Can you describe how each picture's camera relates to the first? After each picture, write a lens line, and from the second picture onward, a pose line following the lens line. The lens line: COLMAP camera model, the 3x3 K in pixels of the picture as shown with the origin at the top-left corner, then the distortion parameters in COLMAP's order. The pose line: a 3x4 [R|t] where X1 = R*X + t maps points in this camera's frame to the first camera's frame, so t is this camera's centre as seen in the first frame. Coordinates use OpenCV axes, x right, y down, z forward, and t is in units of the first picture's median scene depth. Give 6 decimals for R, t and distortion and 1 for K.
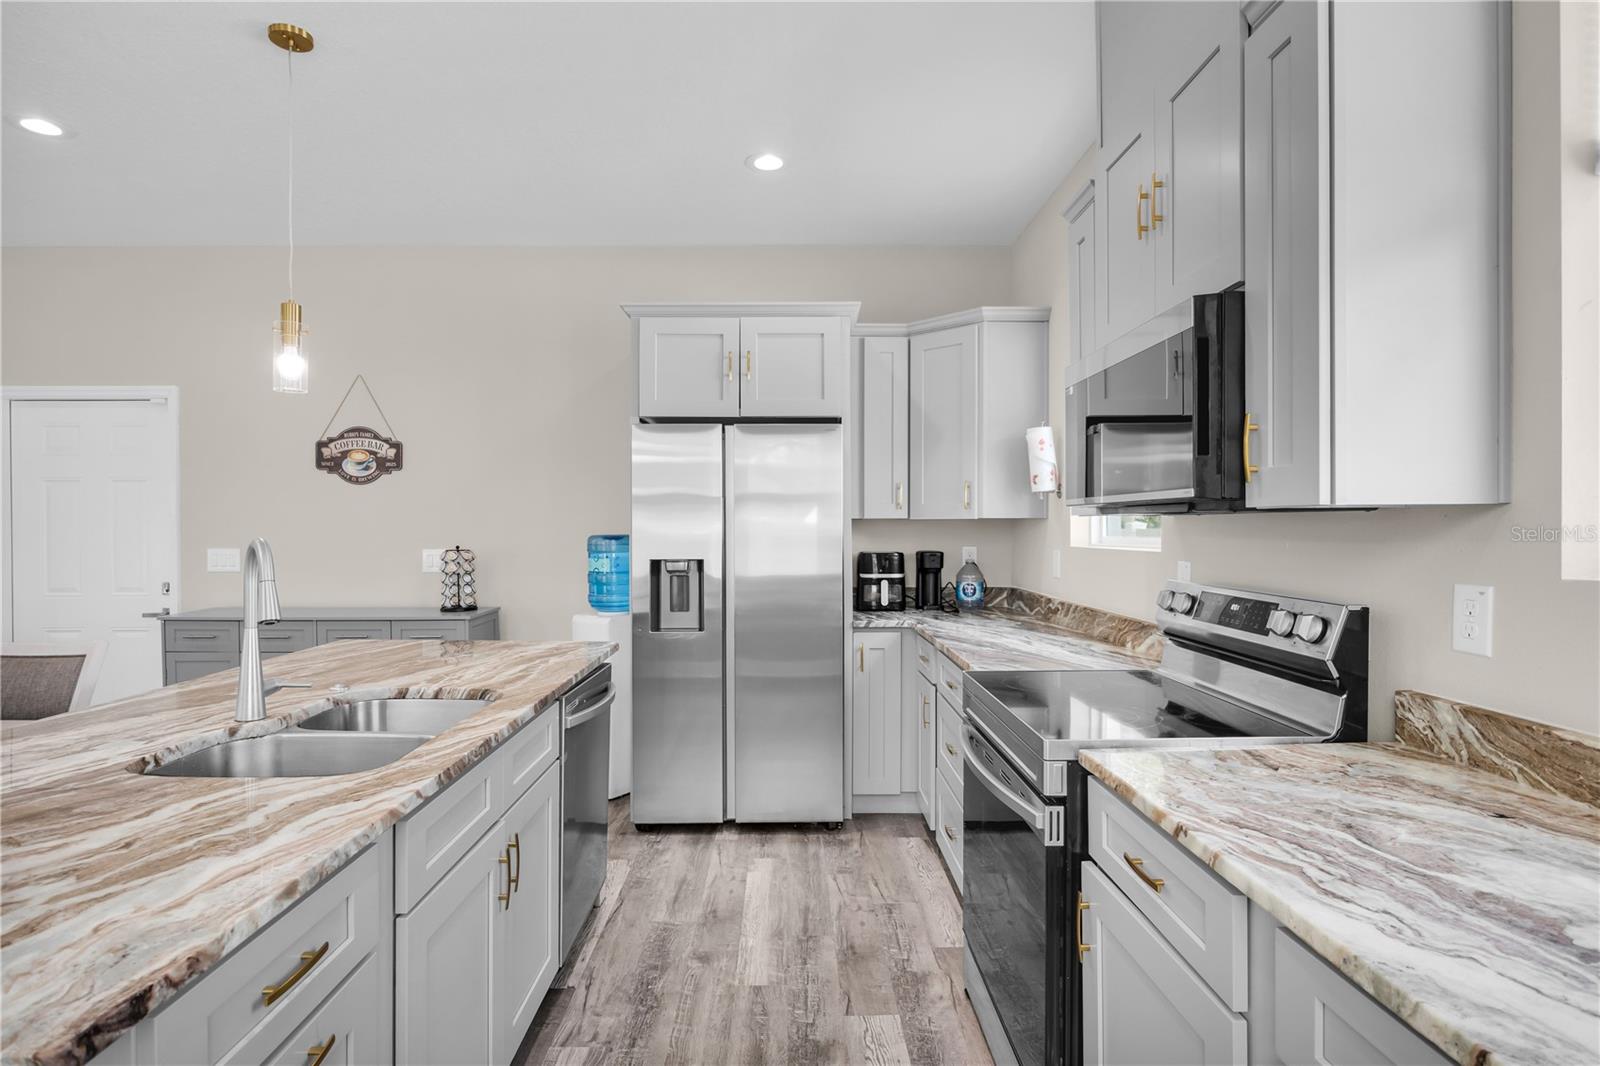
lens RADIAL K [[806.2, 0, 808.9], [0, 806.2, 529.1], [0, 0, 1]] dist [-0.000962, -0.002527]
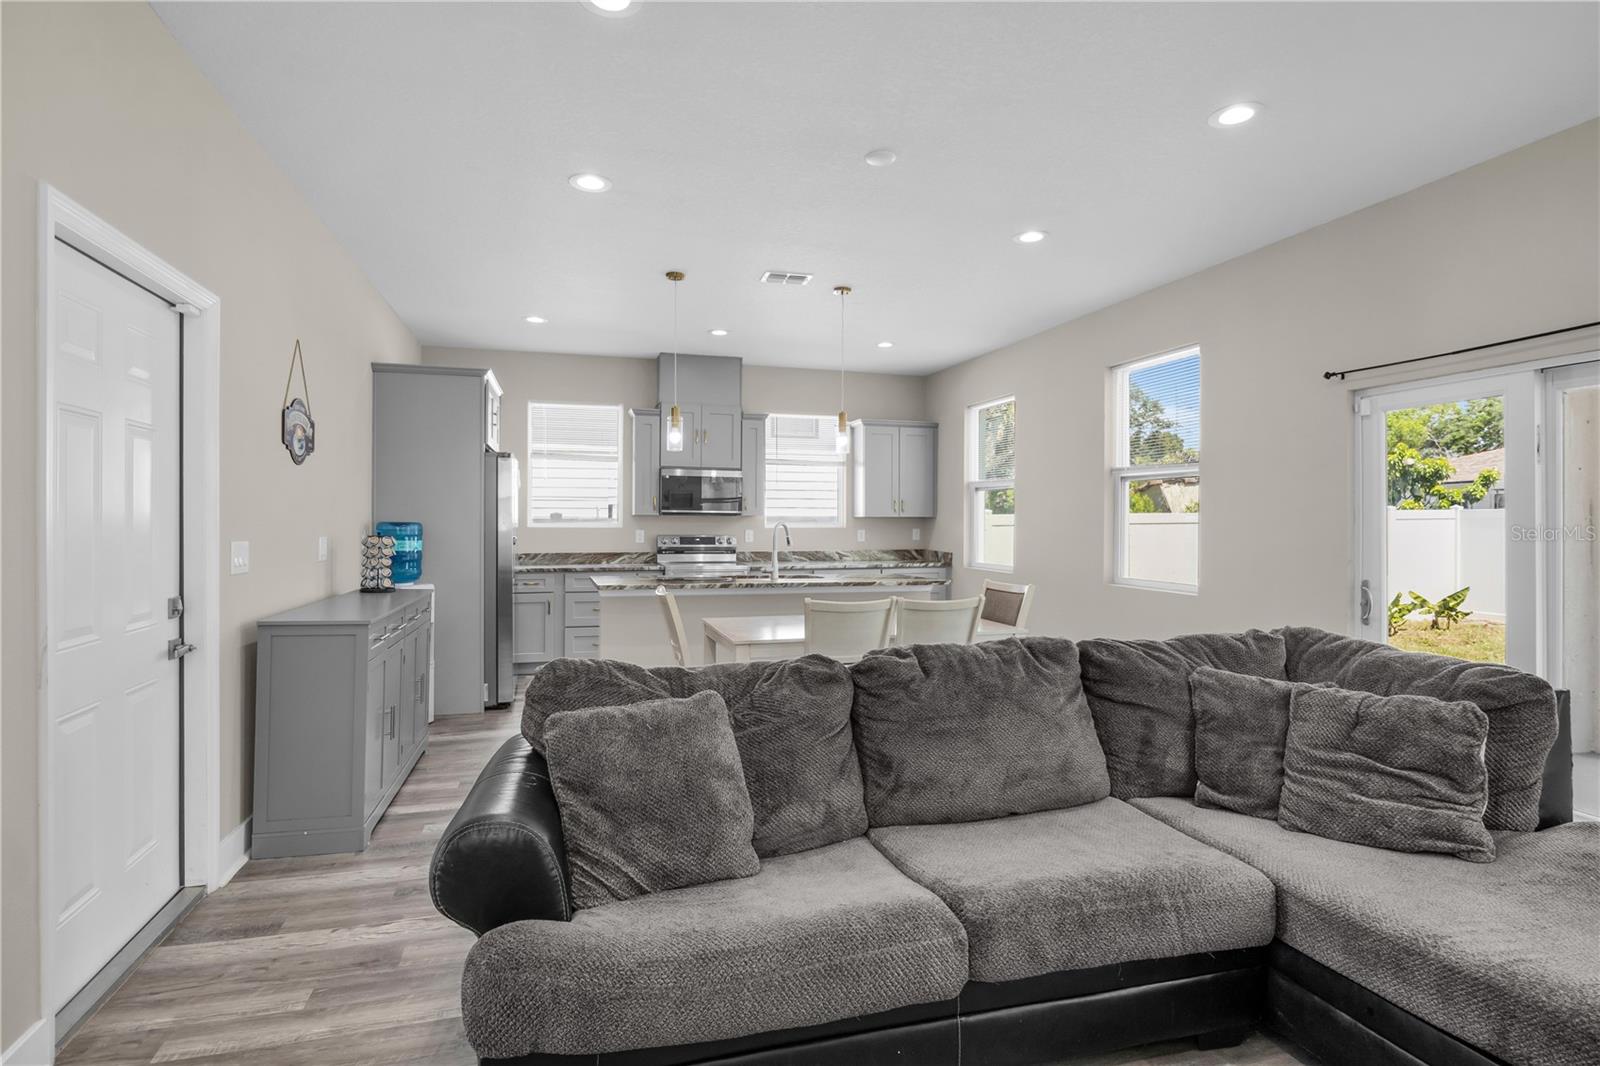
lens RADIAL K [[806.2, 0, 802.5], [0, 806.2, 526.7], [0, 0, 1]] dist [-0.000962, -0.002527]
pose [[-0.264823, -0.003099, 0.964292, -1.551312], [-0.000248, 0.999995, 0.003145, 0.009273], [-0.964297, 0.000594, -0.264823, 0.704050]]
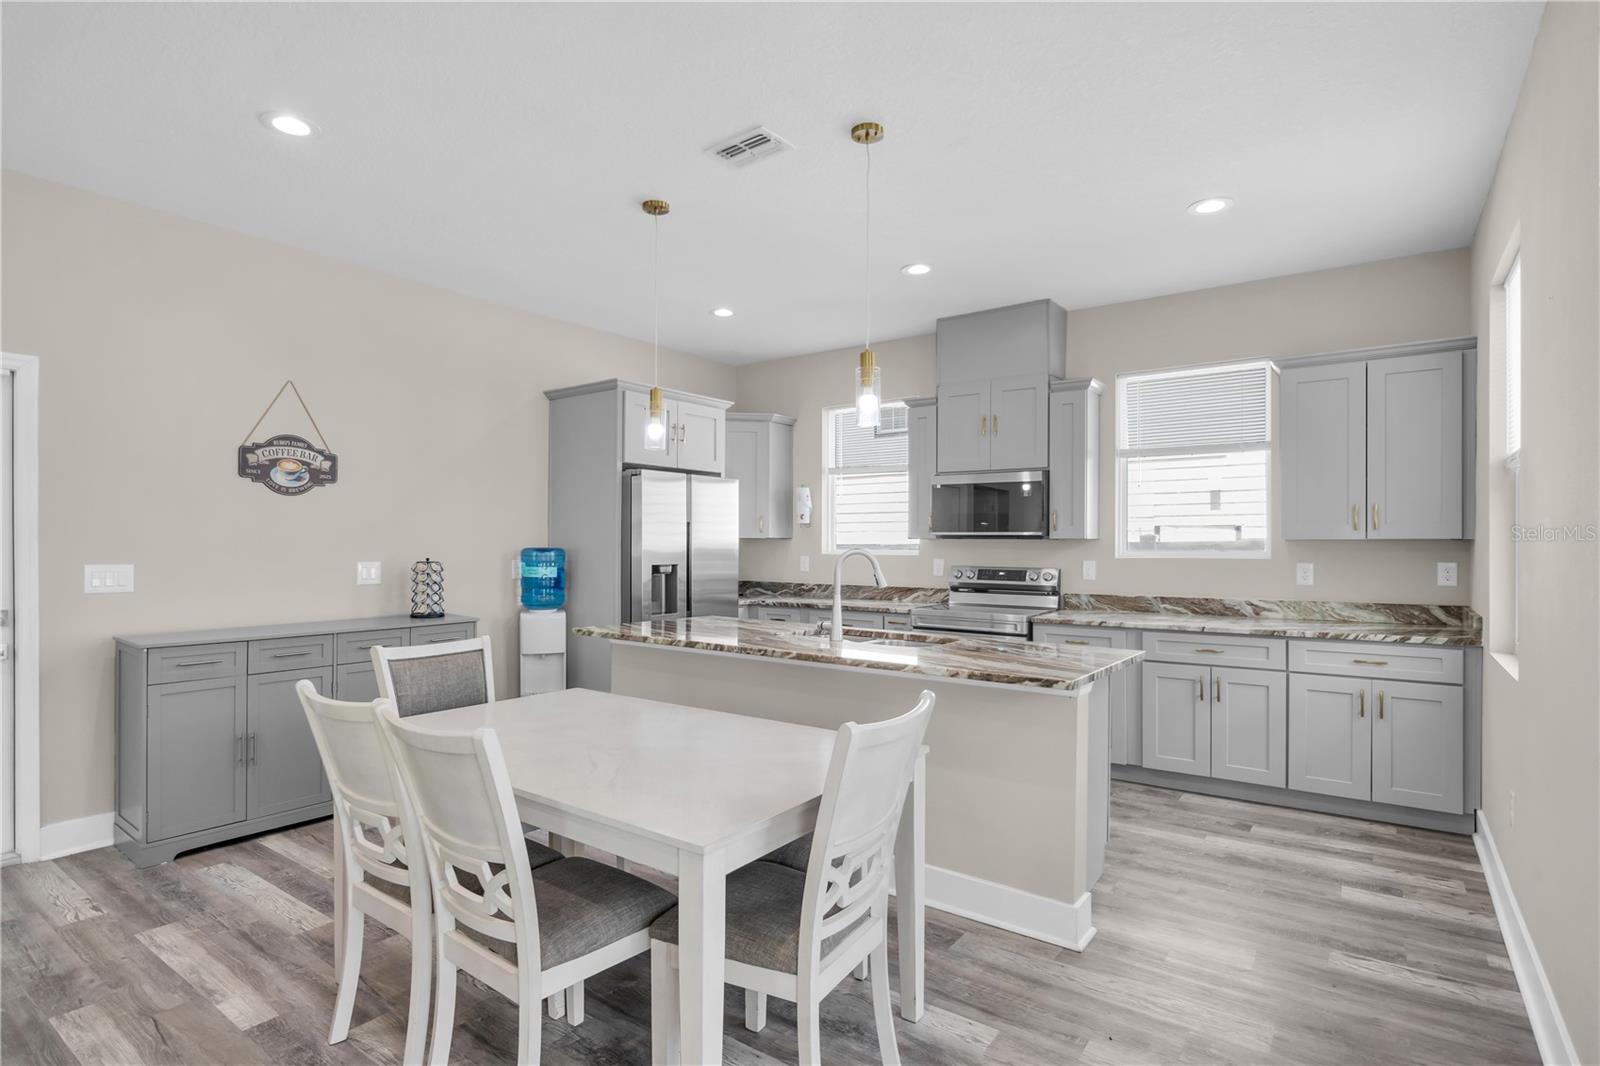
lens RADIAL K [[806.2, 0, 786.5], [0, 806.2, 535.3], [0, 0, 1]] dist [-0.000962, -0.002527]
pose [[0.610378, 0.014278, 0.791982, -0.953425], [-0.002227, 0.999865, -0.016309, 0.005808], [-0.792107, 0.008191, 0.610327, -0.045551]]
